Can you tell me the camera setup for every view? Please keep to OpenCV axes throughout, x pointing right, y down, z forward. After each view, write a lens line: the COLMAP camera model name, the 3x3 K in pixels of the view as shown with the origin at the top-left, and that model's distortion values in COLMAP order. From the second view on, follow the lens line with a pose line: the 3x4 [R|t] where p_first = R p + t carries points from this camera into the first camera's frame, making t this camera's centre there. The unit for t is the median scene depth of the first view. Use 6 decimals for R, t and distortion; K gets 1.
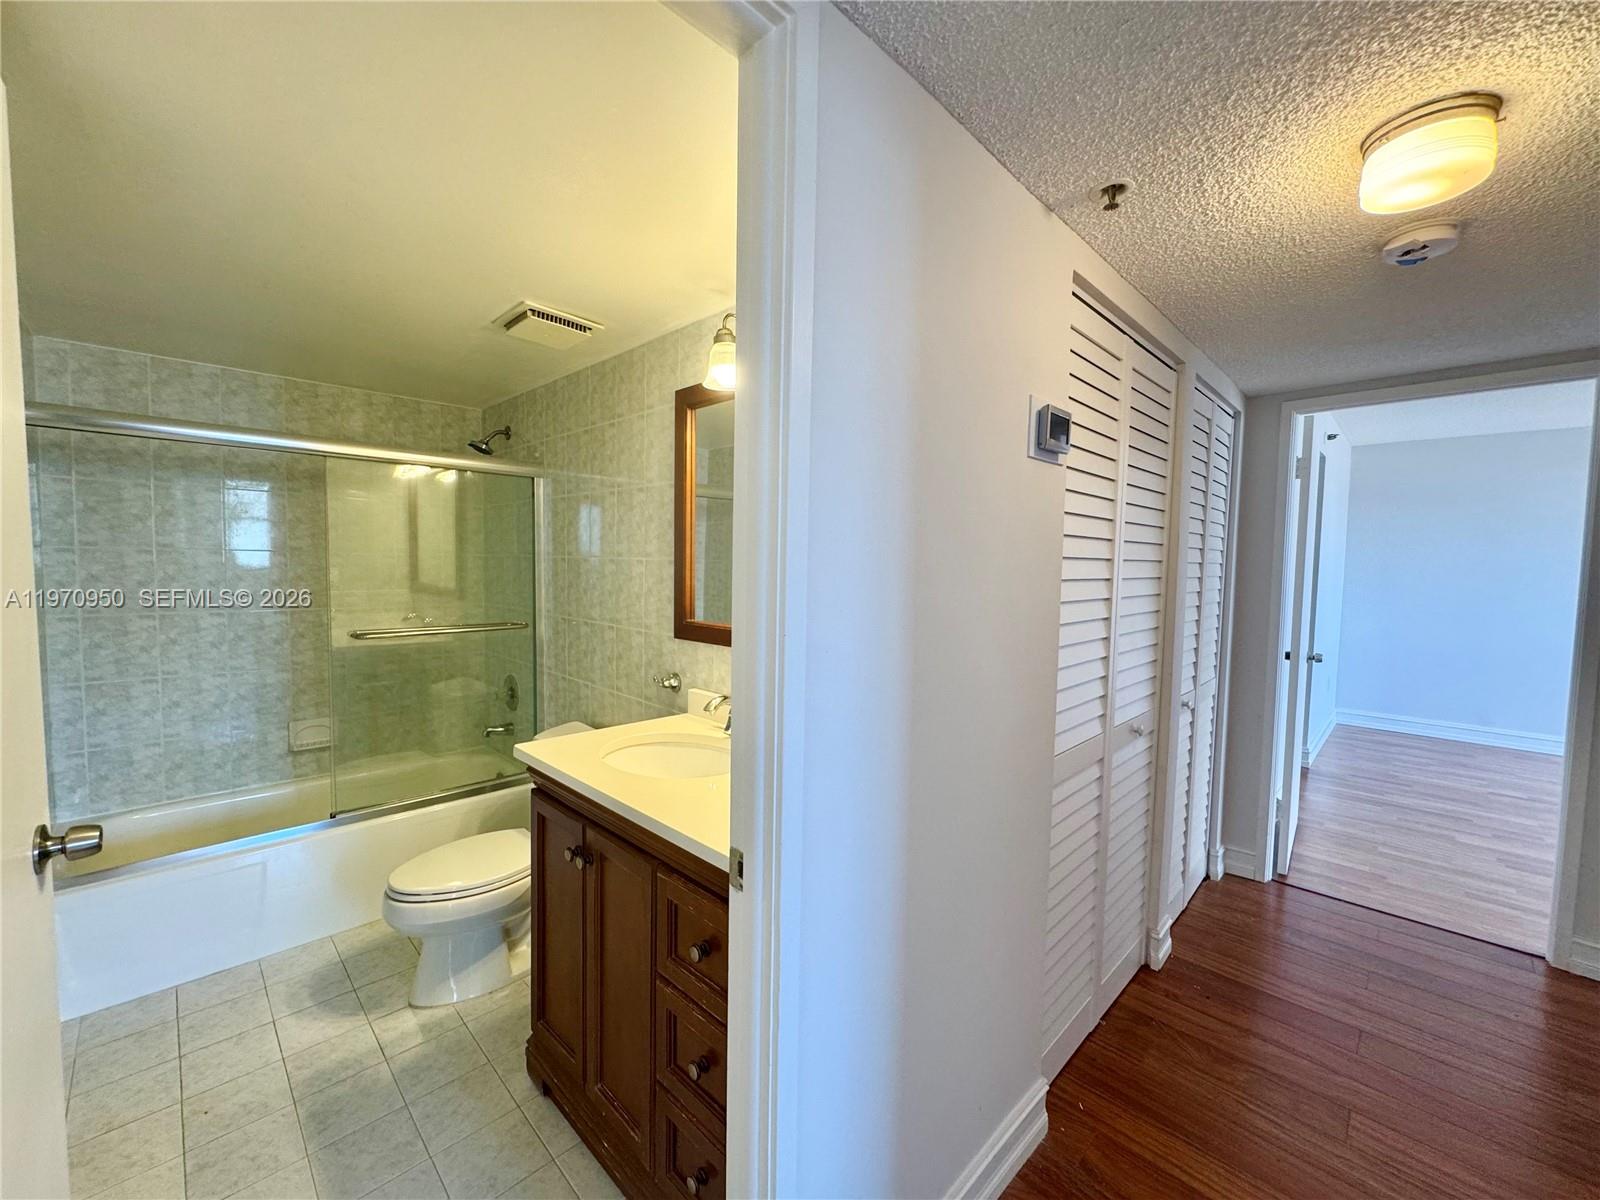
lens RADIAL K [[640.0, 0, 798.3], [0, 640.0, 597.6], [0, 0, 1]] dist [-0.002909, 0.000490]
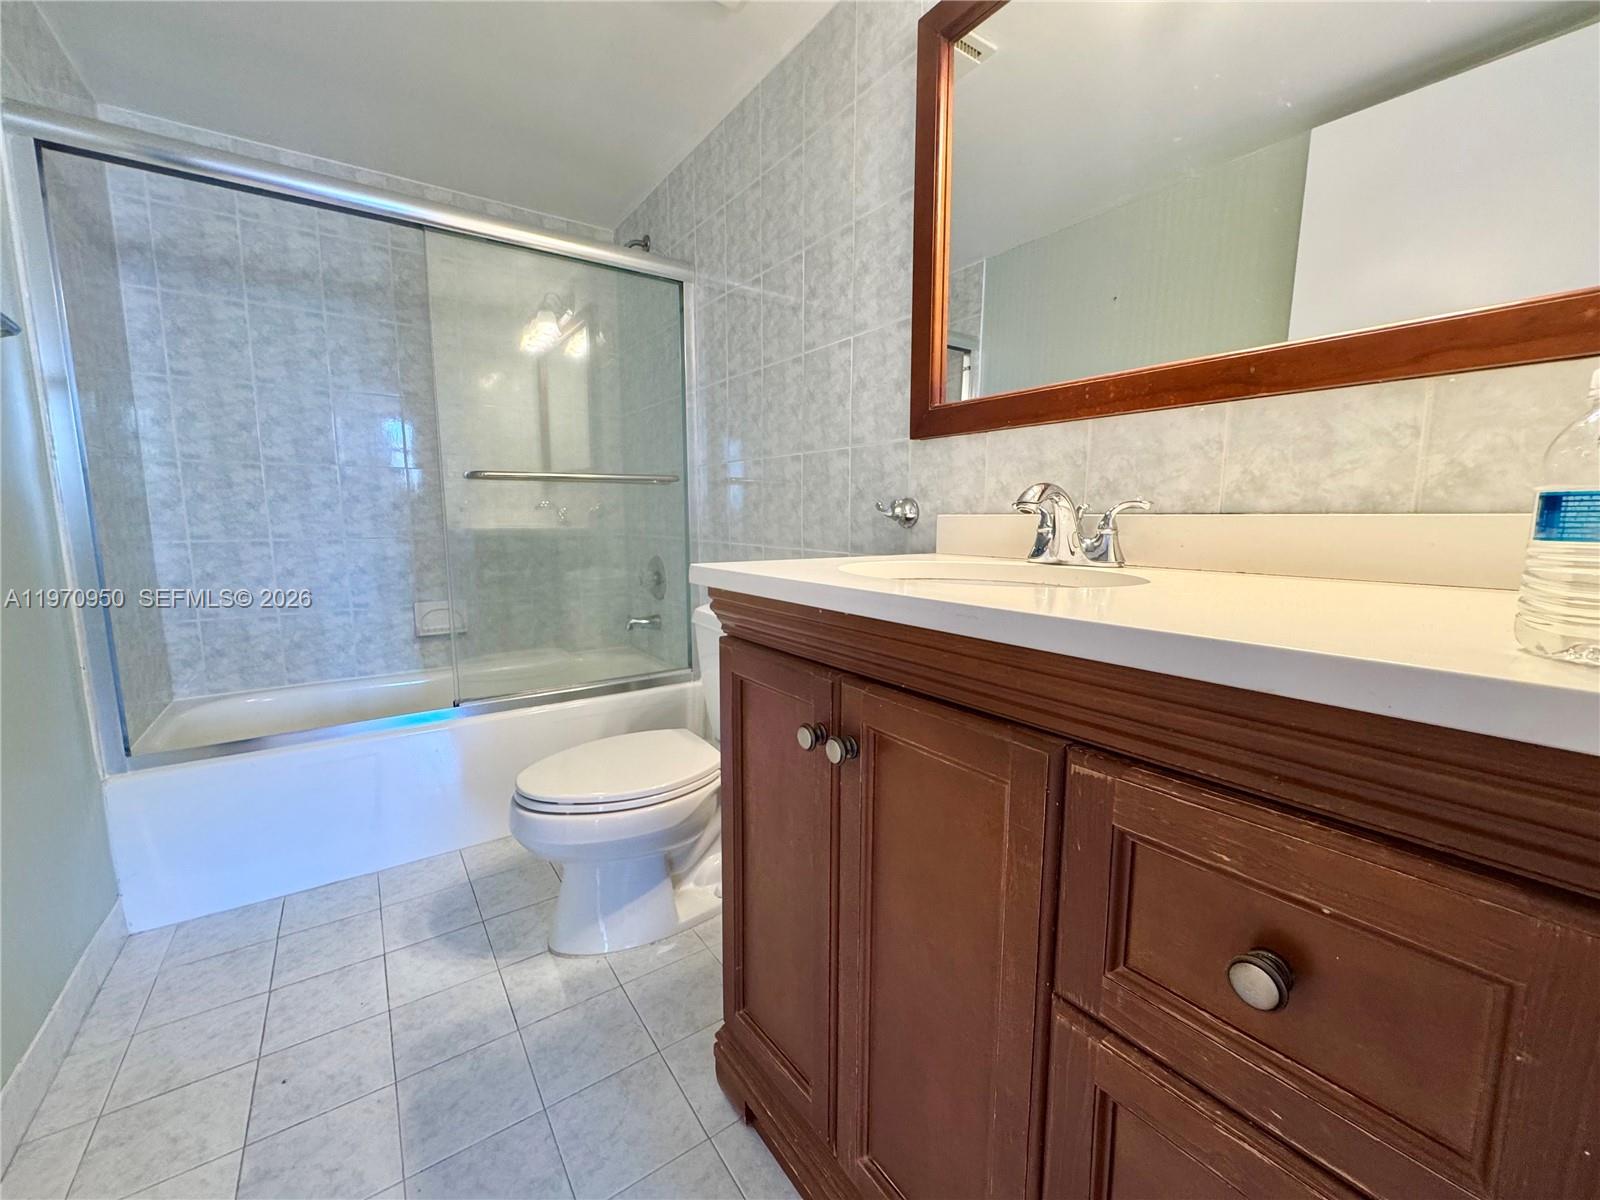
lens RADIAL K [[640.0, 0, 798.9], [0, 640.0, 595.6], [0, 0, 1]] dist [-0.002909, 0.000490]
pose [[0.984507, 0.006391, -0.175230, -0.184533], [0.006233, 0.997428, 0.071401, 0.167075], [0.175235, -0.071387, 0.981935, 0.330489]]
